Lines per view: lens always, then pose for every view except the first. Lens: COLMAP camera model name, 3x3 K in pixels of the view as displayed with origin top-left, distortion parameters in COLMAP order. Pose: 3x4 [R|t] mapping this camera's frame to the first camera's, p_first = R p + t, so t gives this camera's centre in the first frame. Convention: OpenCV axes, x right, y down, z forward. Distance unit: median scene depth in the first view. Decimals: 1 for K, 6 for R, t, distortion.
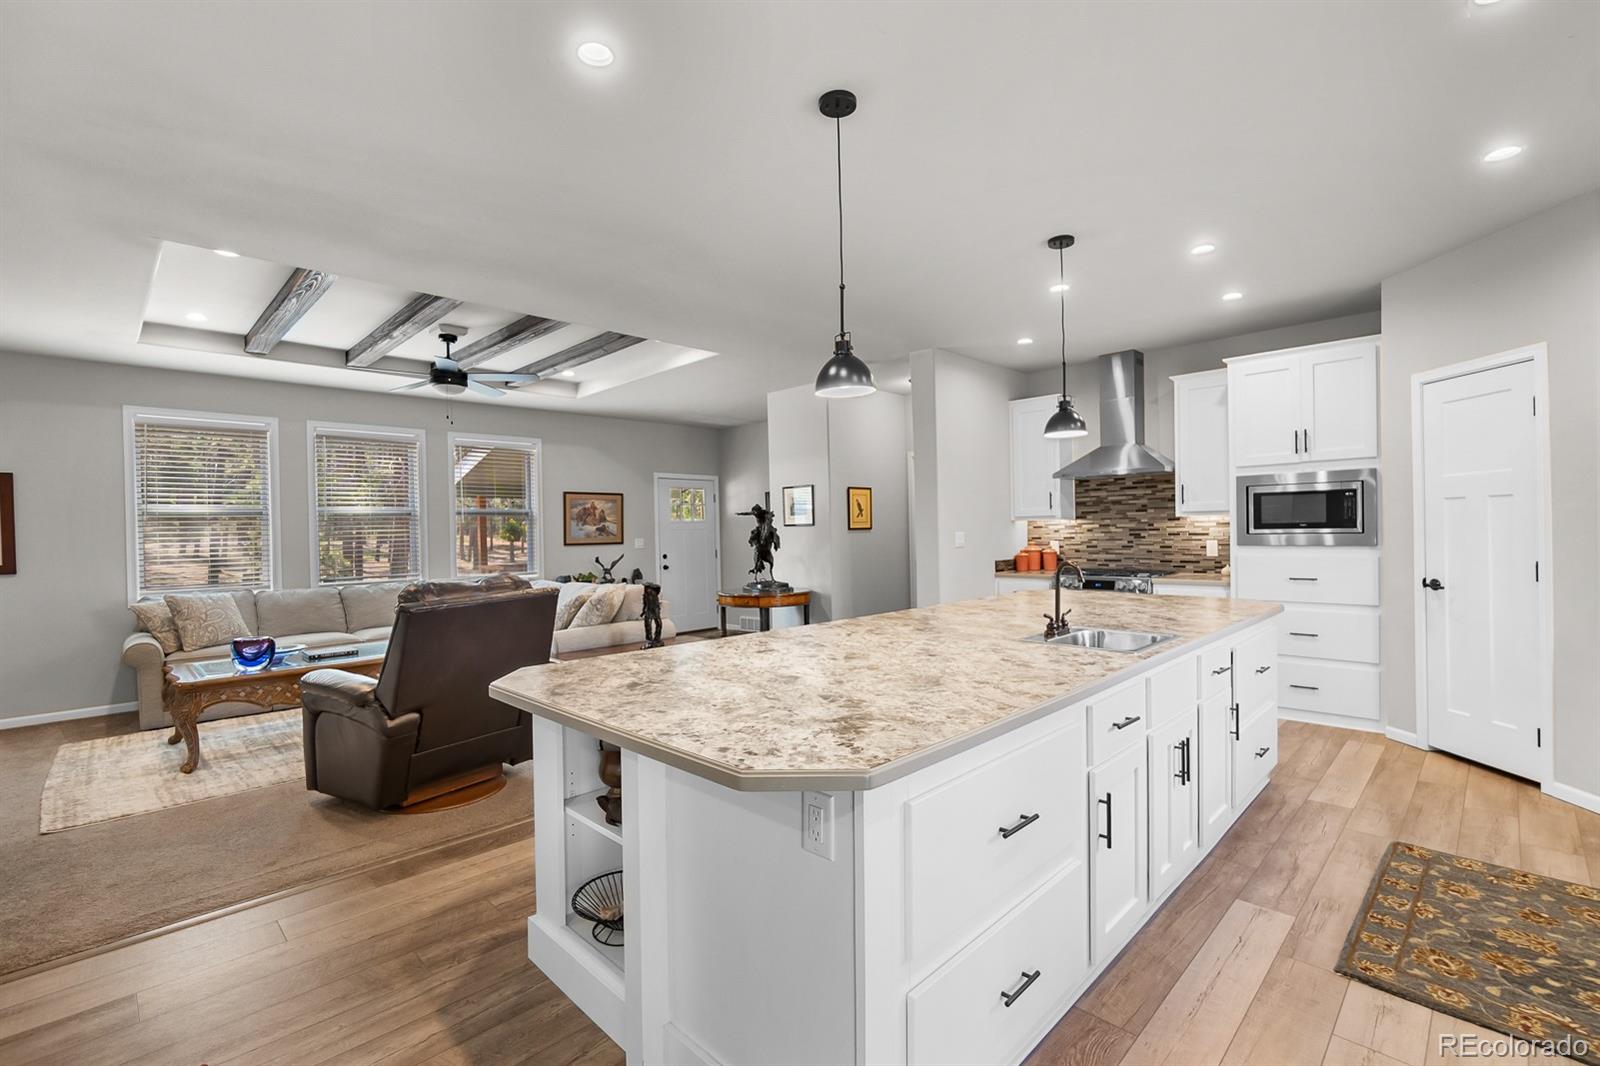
lens RADIAL K [[712.5, 0, 800.0], [0, 712.5, 533.0], [0, 0, 1]] dist [-0.003348, -0.000433]
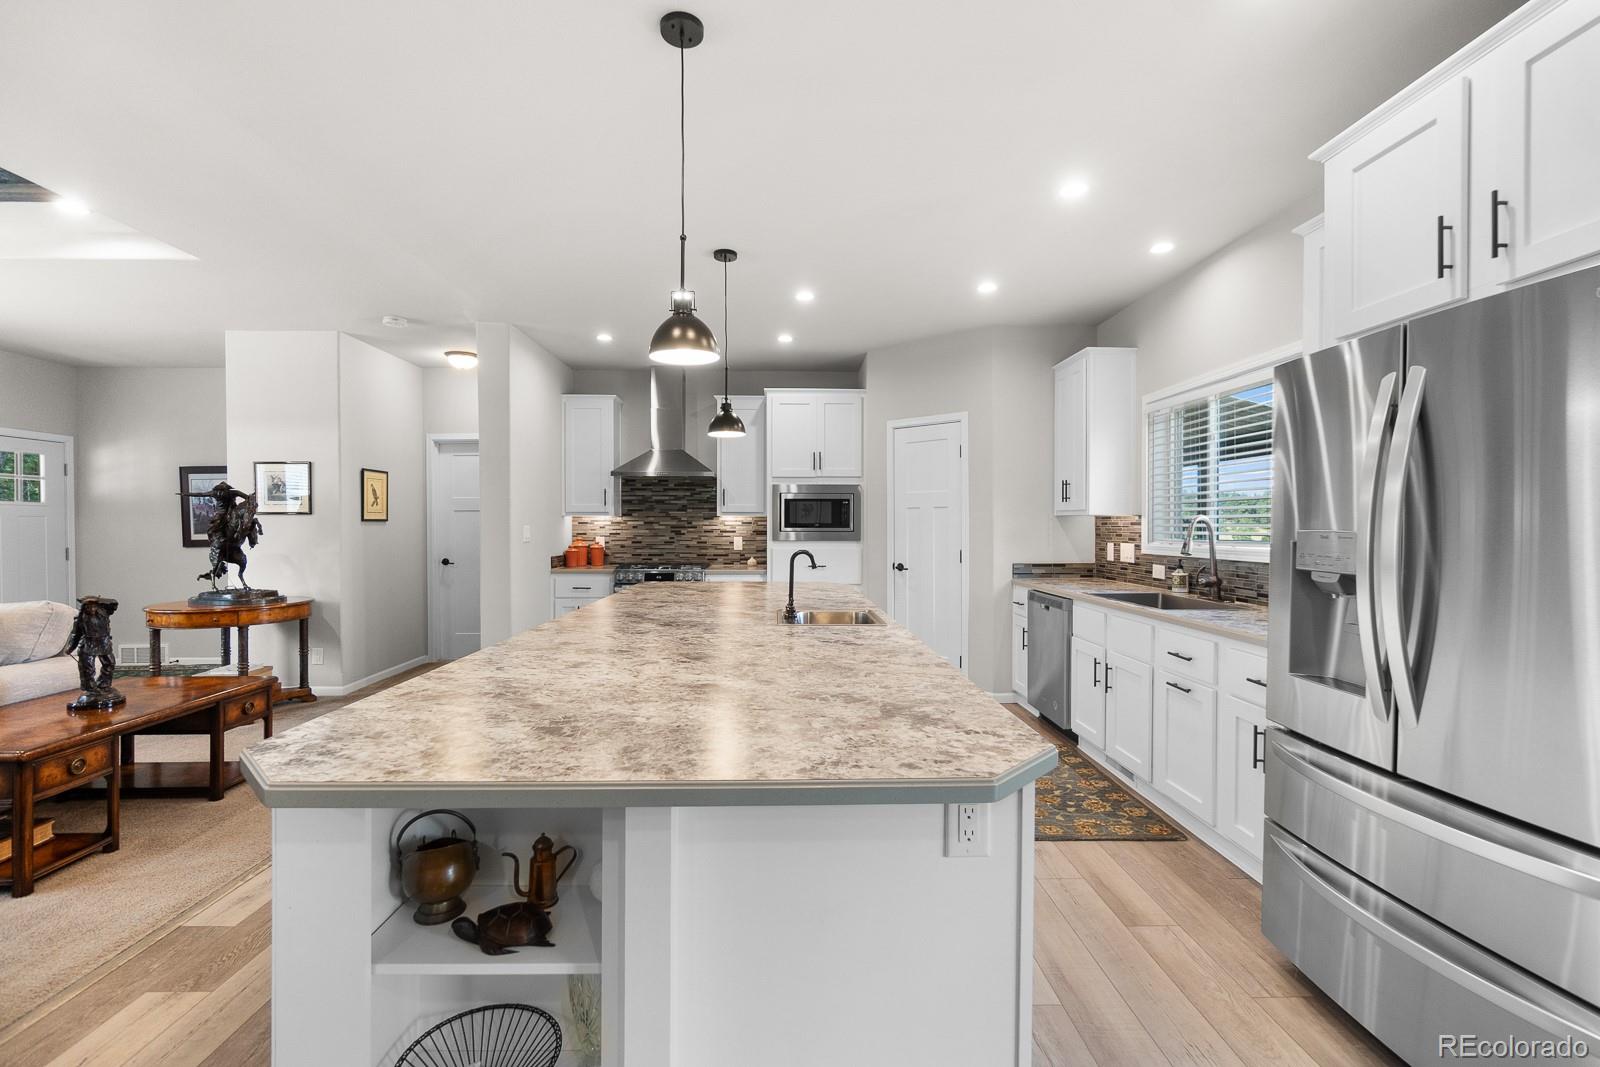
lens RADIAL K [[683.2, 0, 800.0], [0, 683.2, 533.5], [0, 0, 1]] dist [-0.001978, -0.000253]
pose [[0.690079, 0.011519, 0.723642, -0.179698], [-0.011716, 0.999920, -0.004744, 0.008738], [-0.723639, -0.005204, 0.690159, 0.125870]]
